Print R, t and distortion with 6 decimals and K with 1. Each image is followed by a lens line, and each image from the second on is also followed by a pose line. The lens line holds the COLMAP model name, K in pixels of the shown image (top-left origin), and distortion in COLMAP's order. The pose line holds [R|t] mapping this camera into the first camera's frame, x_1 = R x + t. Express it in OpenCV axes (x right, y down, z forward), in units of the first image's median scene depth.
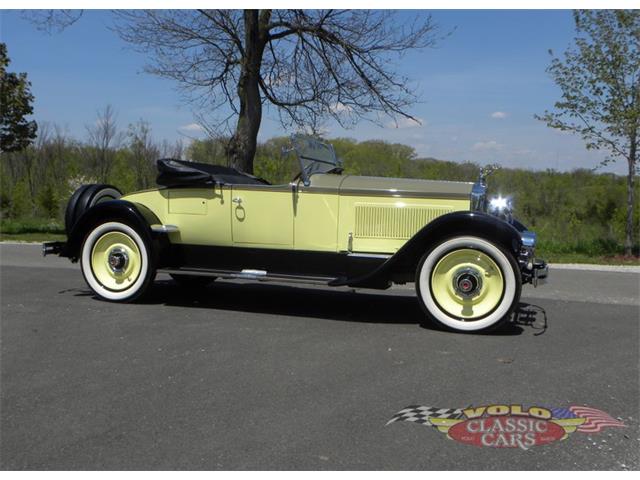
lens RADIAL K [[656.8, 0, 322.9], [0, 656.8, 240.9], [0, 0, 1]] dist [-0.018685, 0.027417]
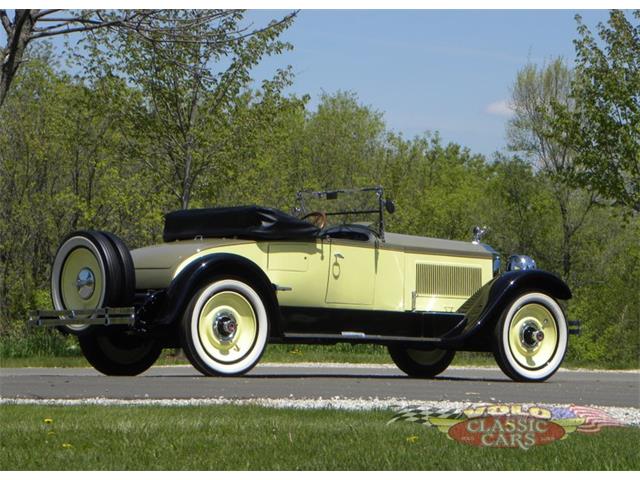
lens RADIAL K [[2689.3, 0, 320.0], [0, 2689.3, 239.6], [0, 0, 1]] dist [2.186213, -60.842438]
pose [[0.534916, 0.020419, 0.844659, -3.271047], [0.048582, 0.997311, -0.054876, 0.118638], [-0.843508, 0.070390, 0.532485, -0.965378]]
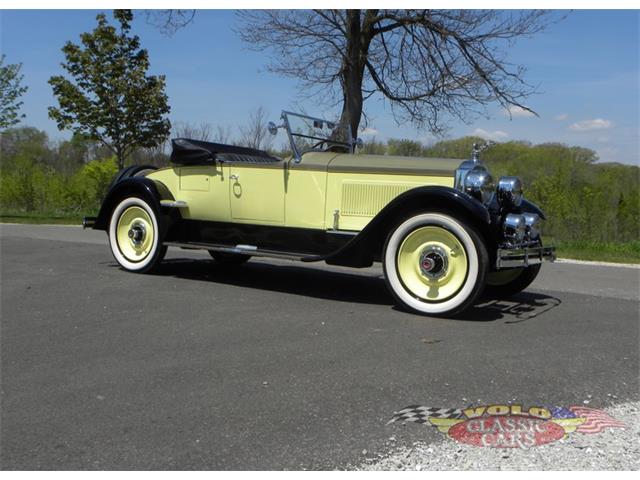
lens RADIAL K [[656.8, 0, 322.9], [0, 656.8, 240.9], [0, 0, 1]] dist [-0.018685, 0.027417]
pose [[0.966179, 0.032982, -0.255755, 0.266650], [-0.034556, 0.999401, -0.001662, 0.034651], [0.255547, 0.010443, 0.966740, 0.042545]]
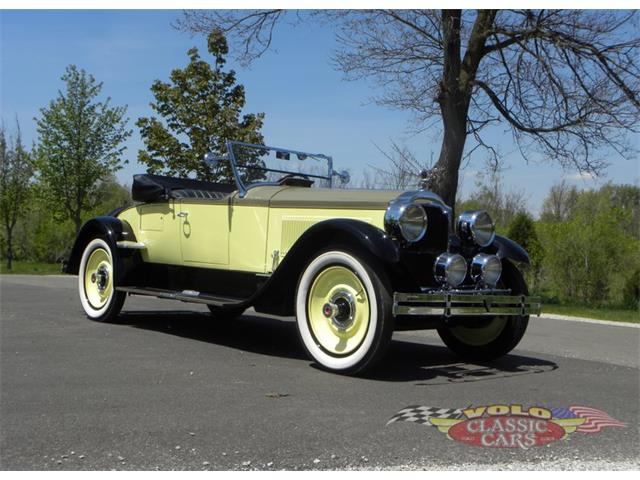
lens RADIAL K [[792.7, 0, 321.6], [0, 792.7, 239.8], [0, 0, 1]] dist [0.054092, -0.044582]
pose [[0.871890, 0.012316, -0.489548, 0.581764], [-0.058147, 0.995215, -0.078522, 0.049534], [0.486238, 0.096928, 0.868434, 0.124390]]
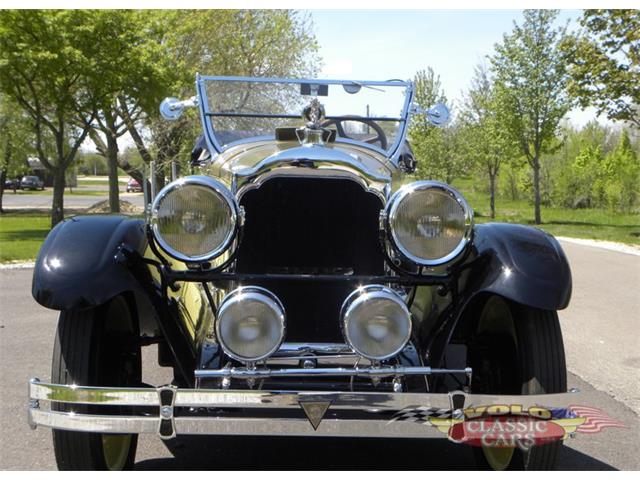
lens RADIAL K [[826.9, 0, 320.1], [0, 826.9, 240.1], [0, 0, 1]] dist [0.104393, 0.005082]
pose [[0.361836, 0.062829, -0.930122, 0.671789], [-0.071029, 0.996684, 0.039693, -0.052421], [0.929532, 0.051703, 0.365098, 0.812660]]
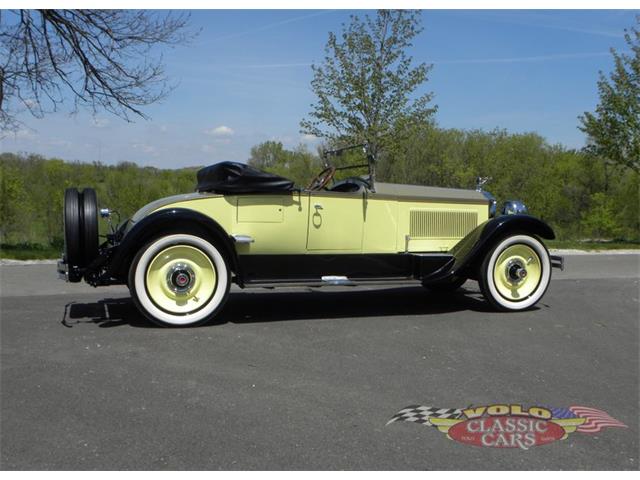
lens RADIAL K [[656.8, 0, 322.9], [0, 656.8, 240.9], [0, 0, 1]] dist [-0.018685, 0.027417]
pose [[0.778261, -0.047322, 0.626155, -0.736237], [0.040228, 0.998865, 0.025489, -0.035453], [-0.626651, 0.005352, 0.779282, 0.221451]]
